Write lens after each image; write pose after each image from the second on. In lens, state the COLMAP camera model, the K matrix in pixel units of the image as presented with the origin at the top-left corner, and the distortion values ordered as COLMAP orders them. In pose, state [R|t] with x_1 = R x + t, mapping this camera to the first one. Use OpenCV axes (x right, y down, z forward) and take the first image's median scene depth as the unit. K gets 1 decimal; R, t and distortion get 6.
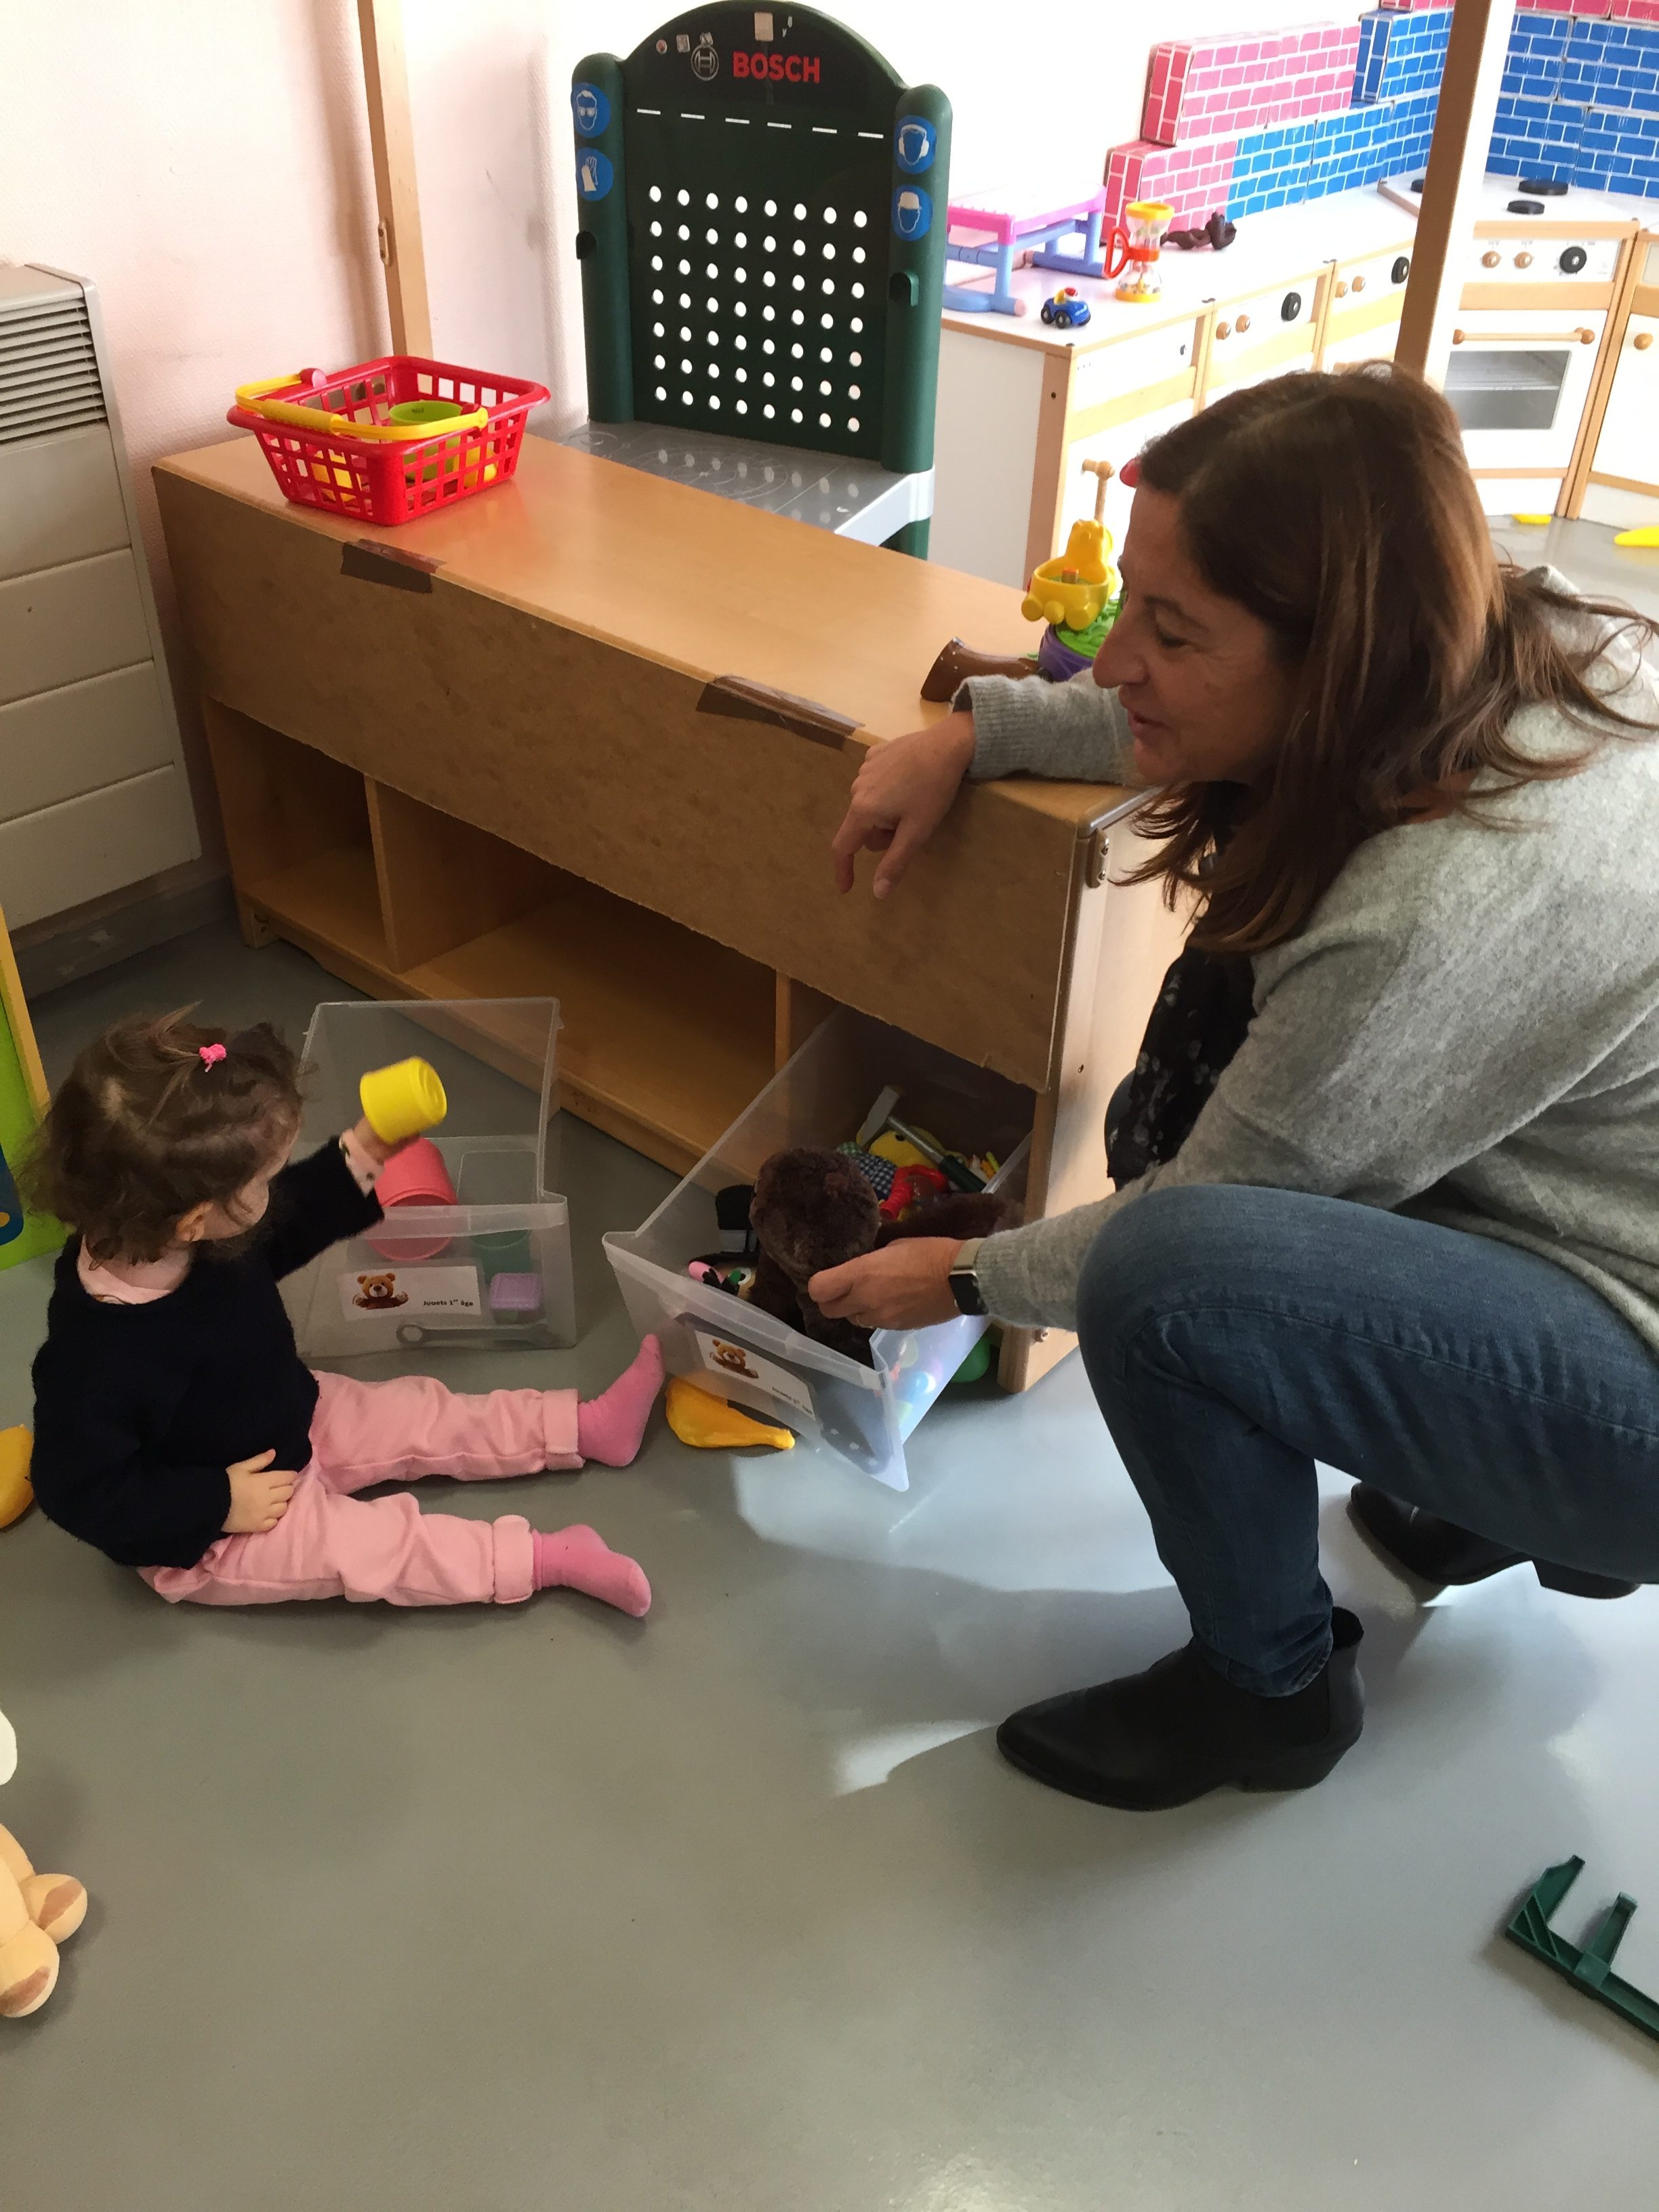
lens RADIAL K [[1913.6, 0, 833.6], [0, 1913.6, 1097.8], [0, 0, 1]] dist [0.110528, -0.135465]
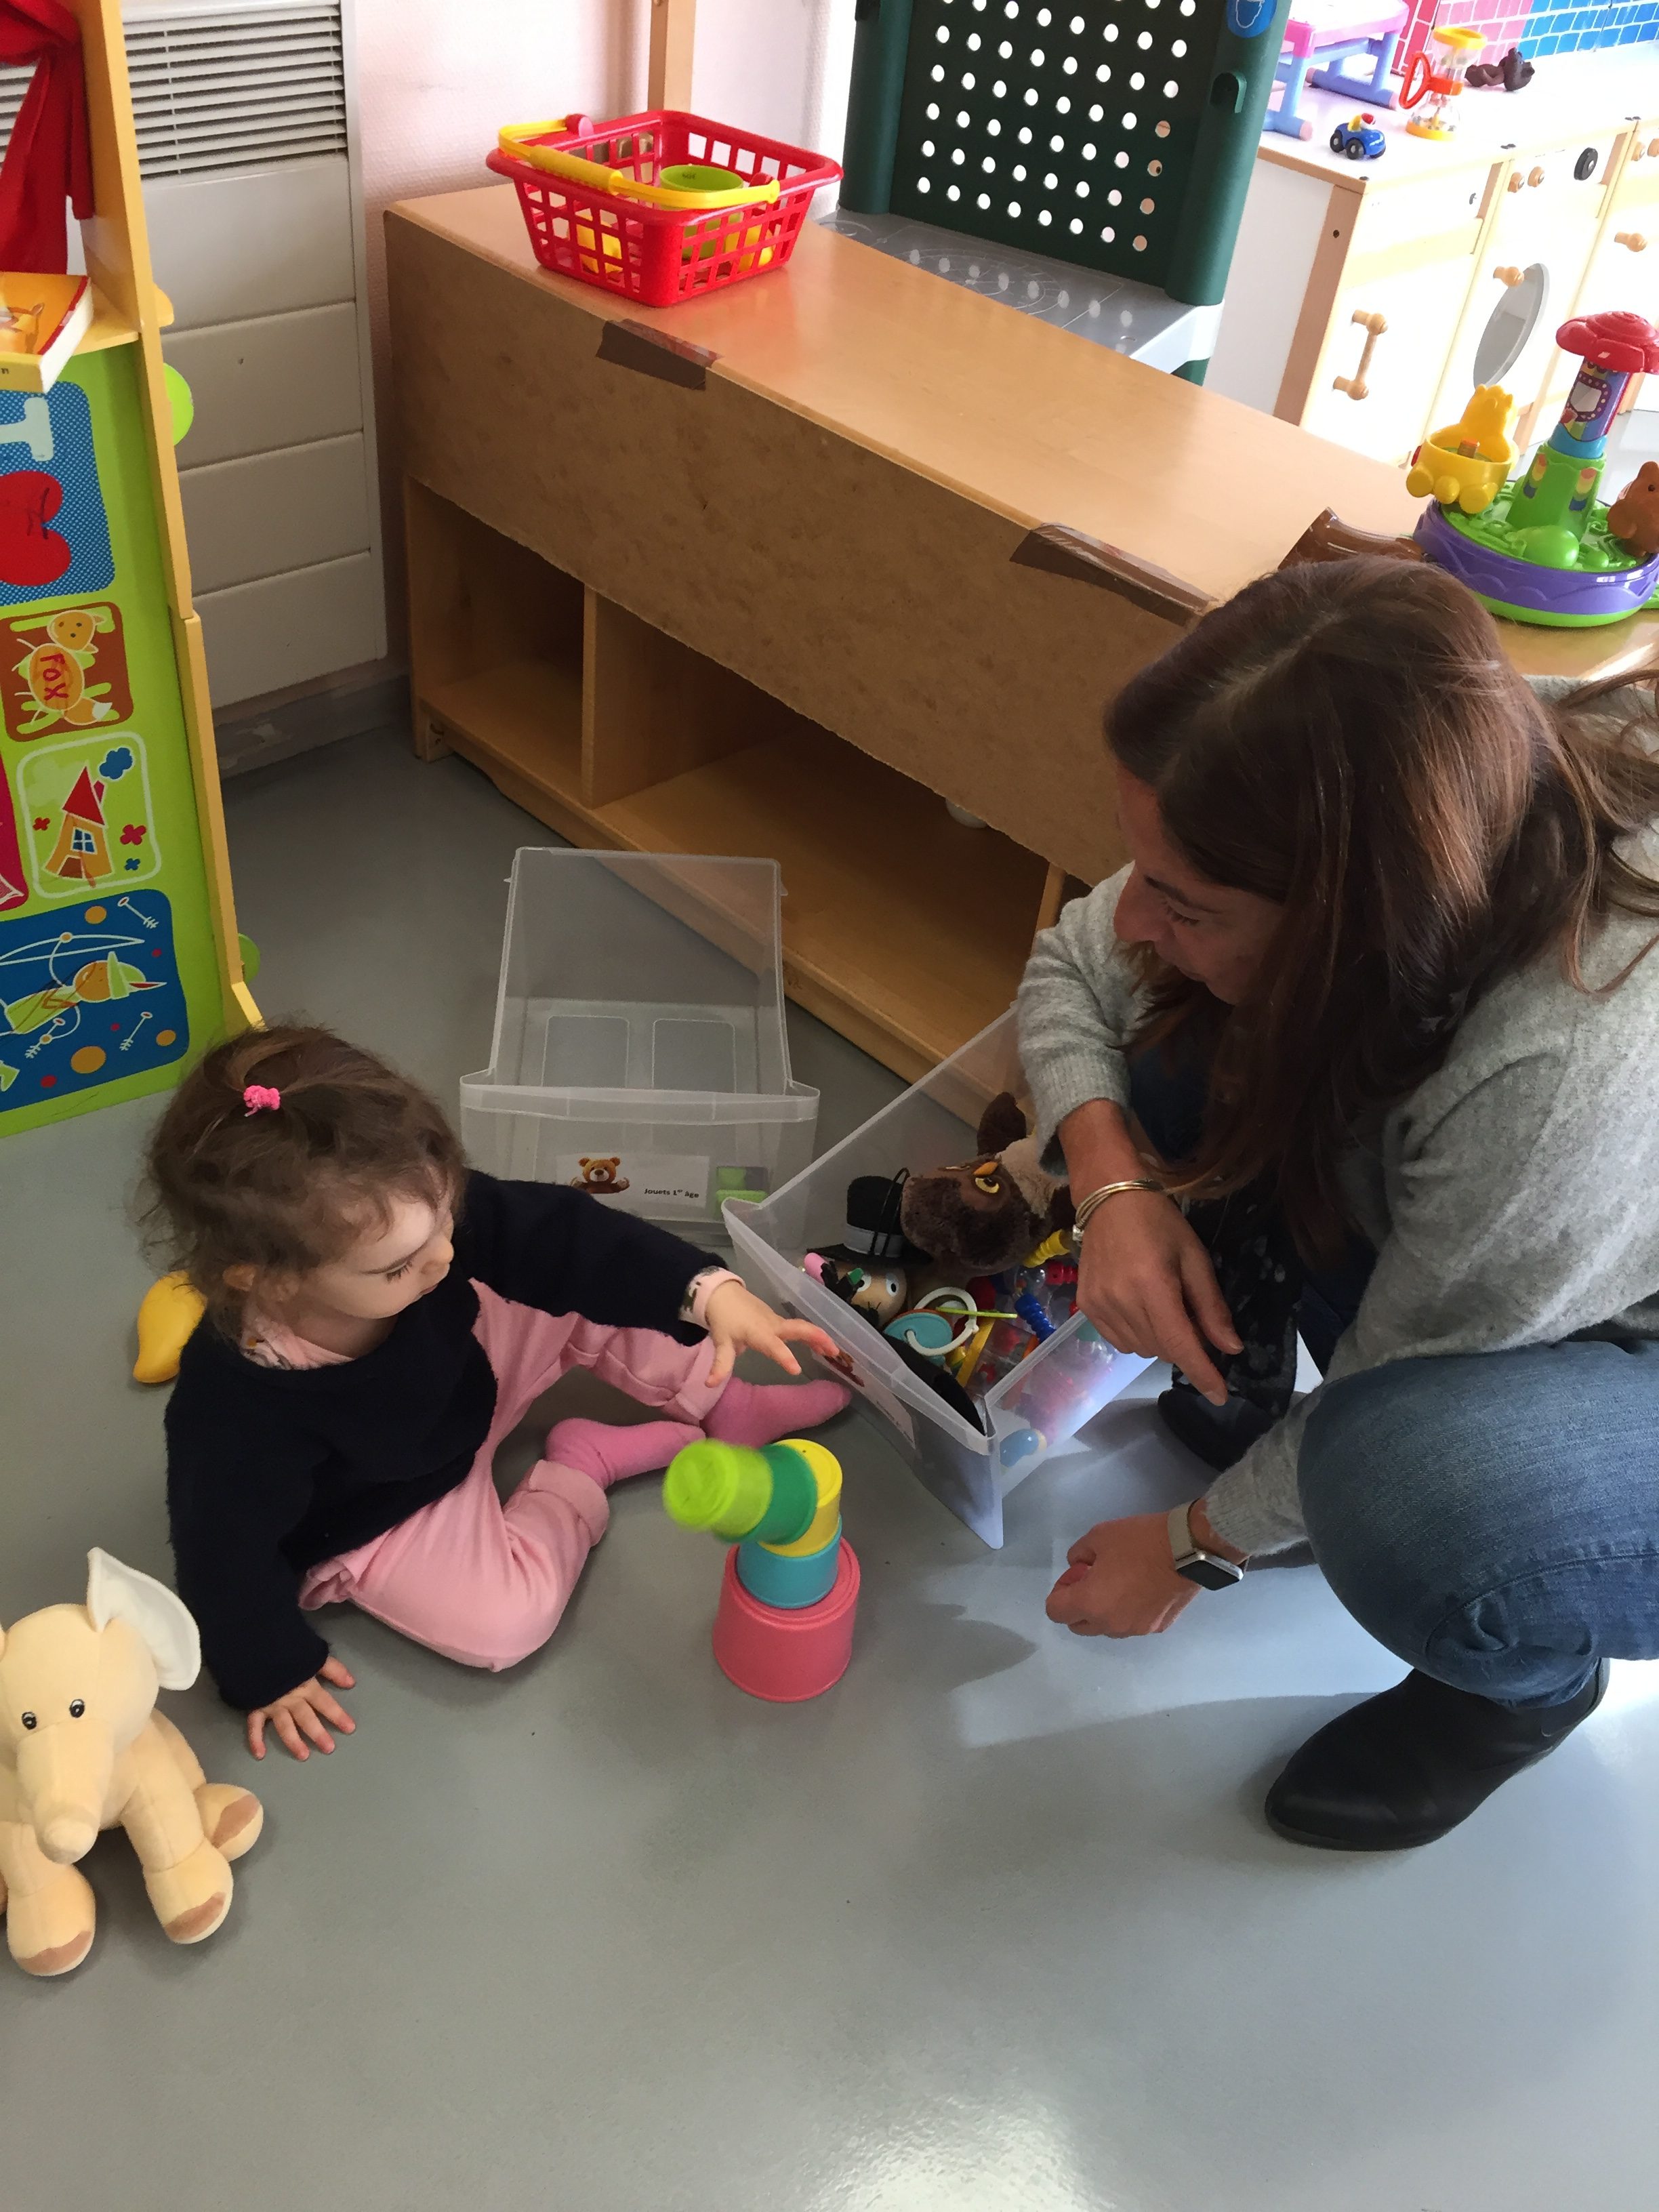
lens RADIAL K [[1921.6, 0, 828.9], [0, 1921.6, 1090.2], [0, 0, 1]] dist [0.088620, -0.111641]
pose [[0.993777, 0.111290, -0.004696, -0.100373], [-0.110562, 0.990651, 0.079921, -0.019112], [0.013547, -0.078905, 0.996790, 0.082632]]
